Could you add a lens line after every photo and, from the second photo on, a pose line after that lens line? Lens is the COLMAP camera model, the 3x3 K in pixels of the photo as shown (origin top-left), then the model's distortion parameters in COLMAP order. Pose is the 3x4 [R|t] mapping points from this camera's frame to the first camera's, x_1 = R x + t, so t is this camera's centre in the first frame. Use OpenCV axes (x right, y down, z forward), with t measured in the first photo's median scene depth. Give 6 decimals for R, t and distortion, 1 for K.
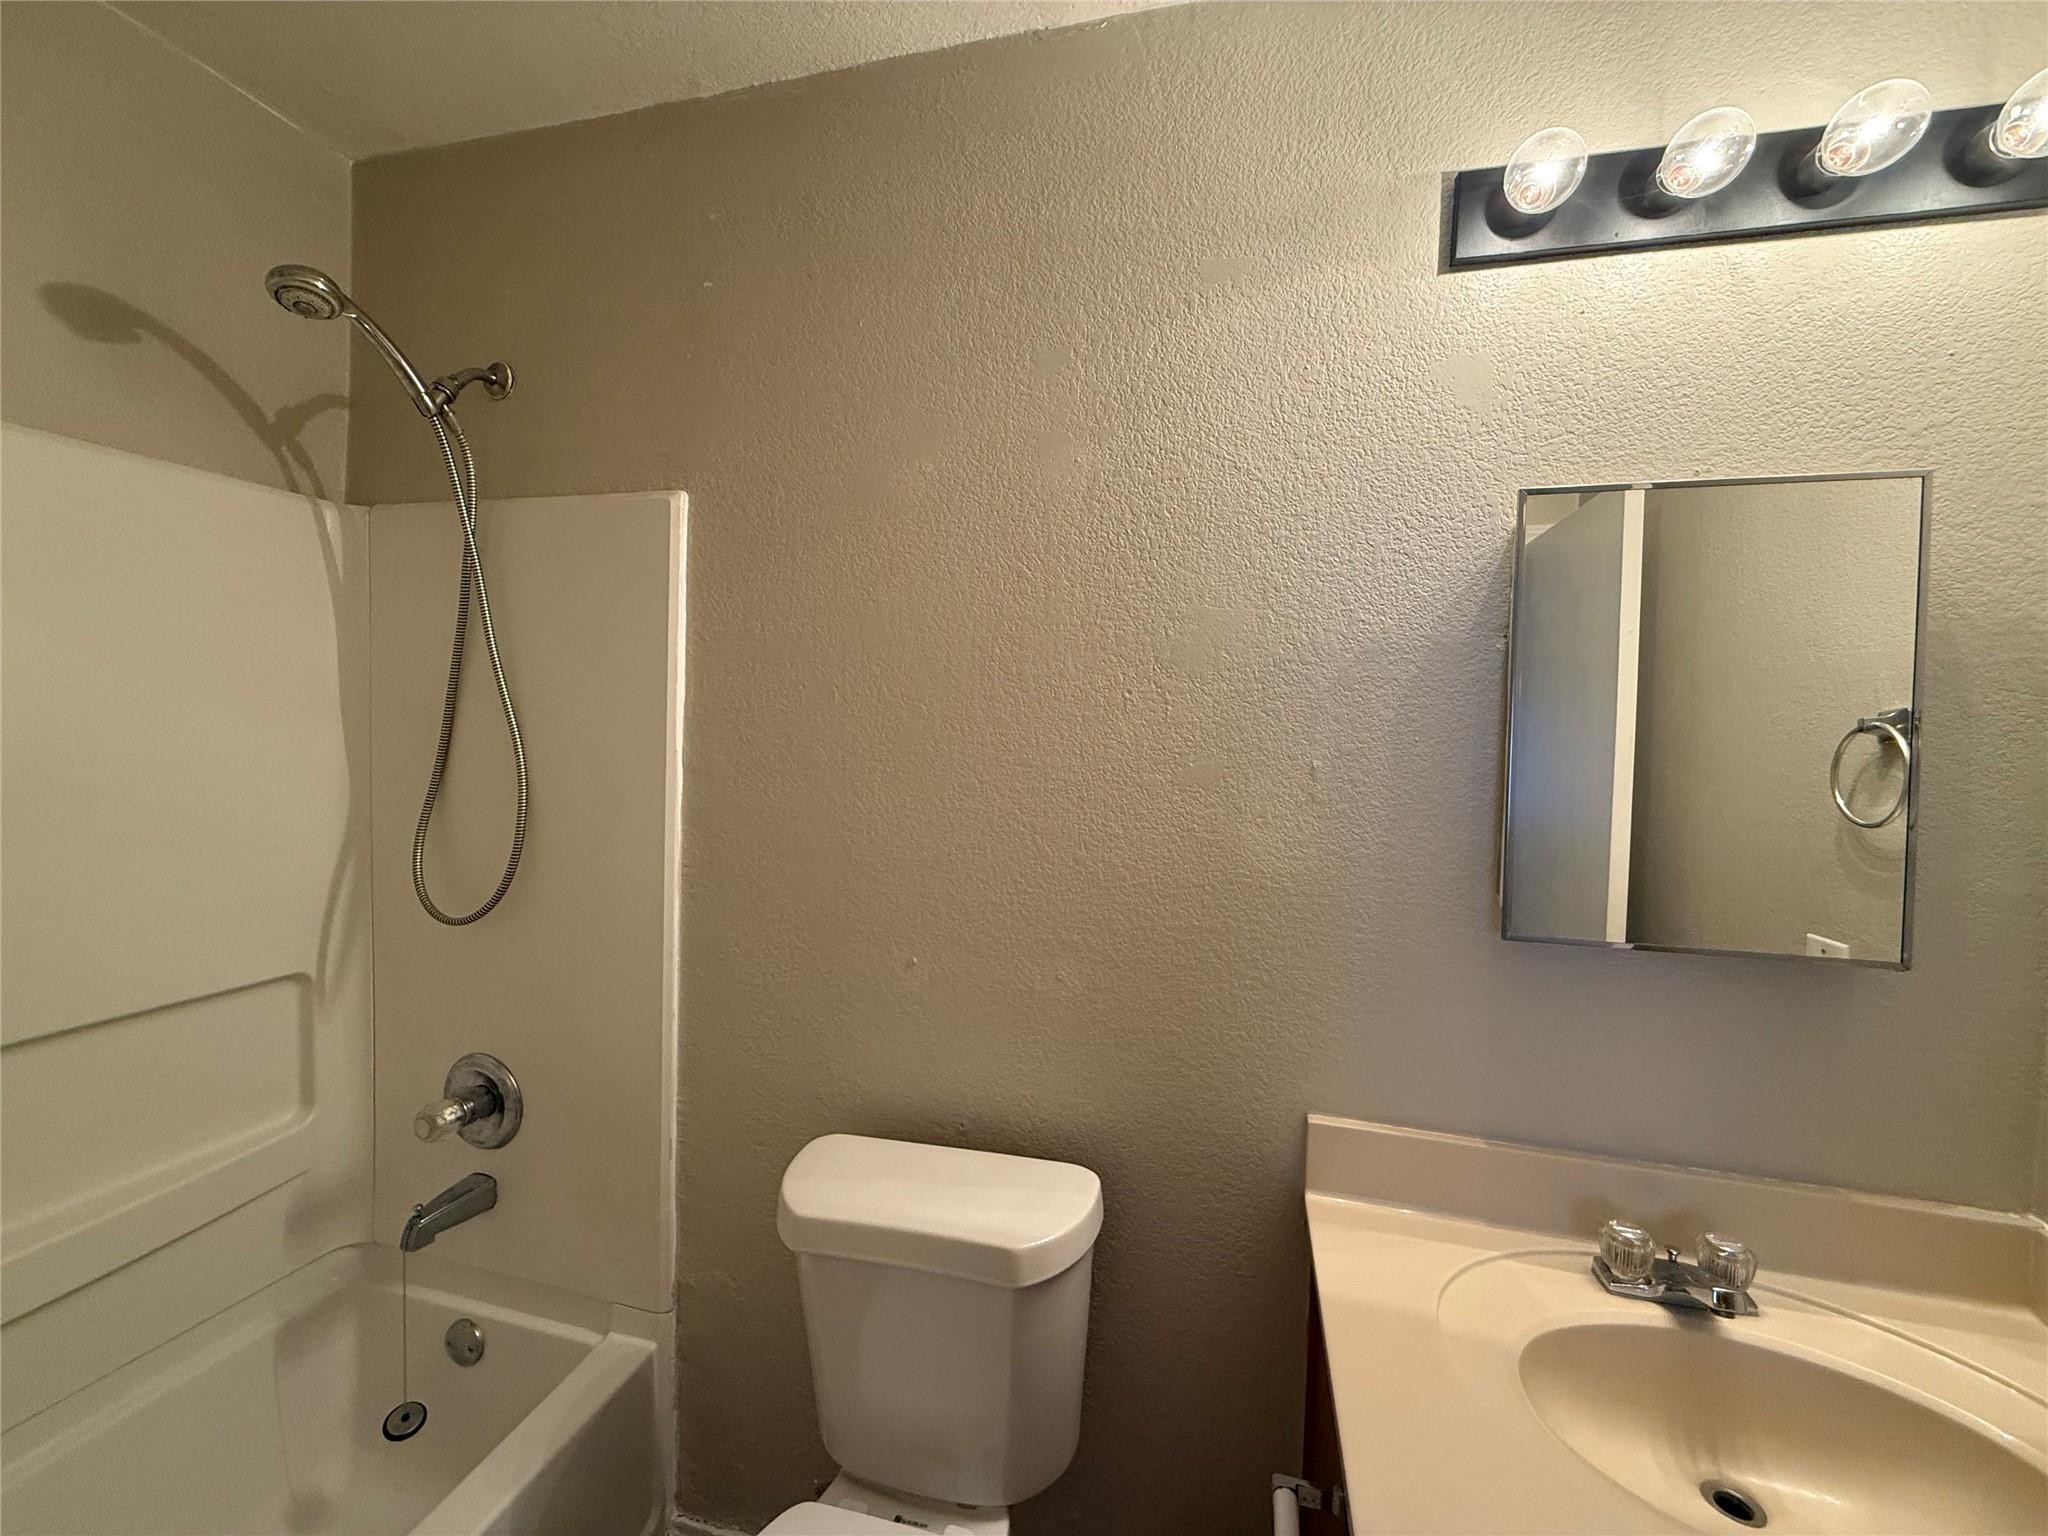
lens RADIAL K [[823.3, 0, 1024.0], [0, 823.3, 768.0], [0, 0, 1]] dist [0.001302, 0.000375]
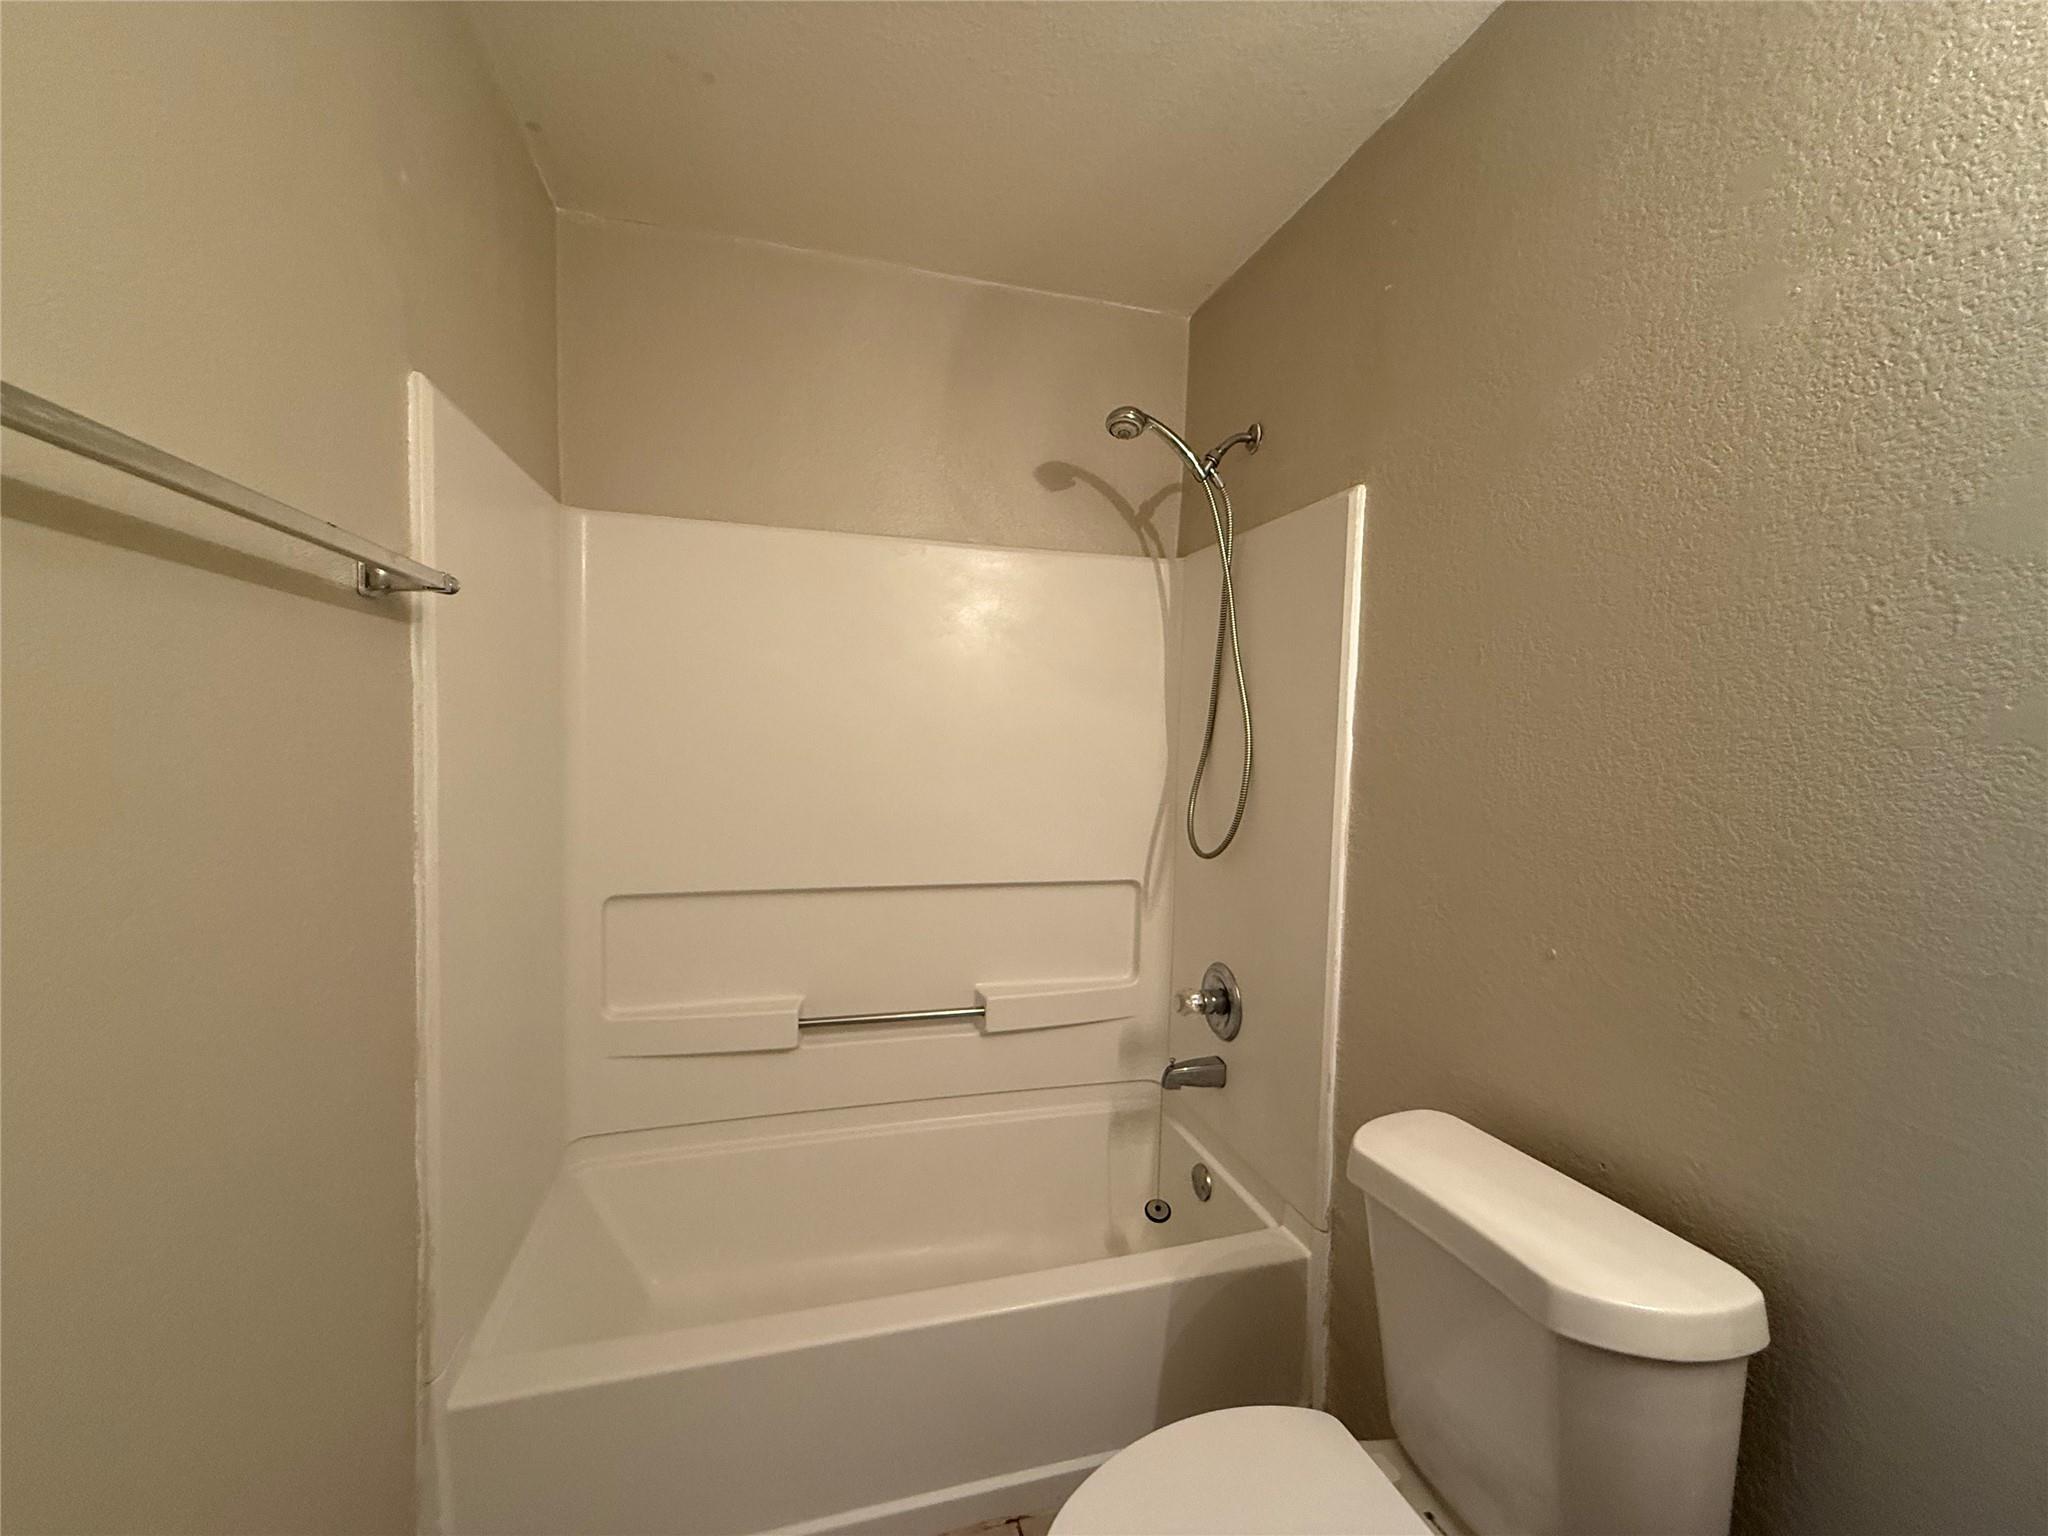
lens RADIAL K [[816.5, 0, 1016.9], [0, 816.5, 767.0], [0, 0, 1]] dist [-0.001397, 0.000191]
pose [[0.511991, 0.023102, -0.858680, 0.284374], [-0.049702, 0.998760, -0.002764, 0.063403], [0.857552, 0.044093, 0.512504, 0.062508]]
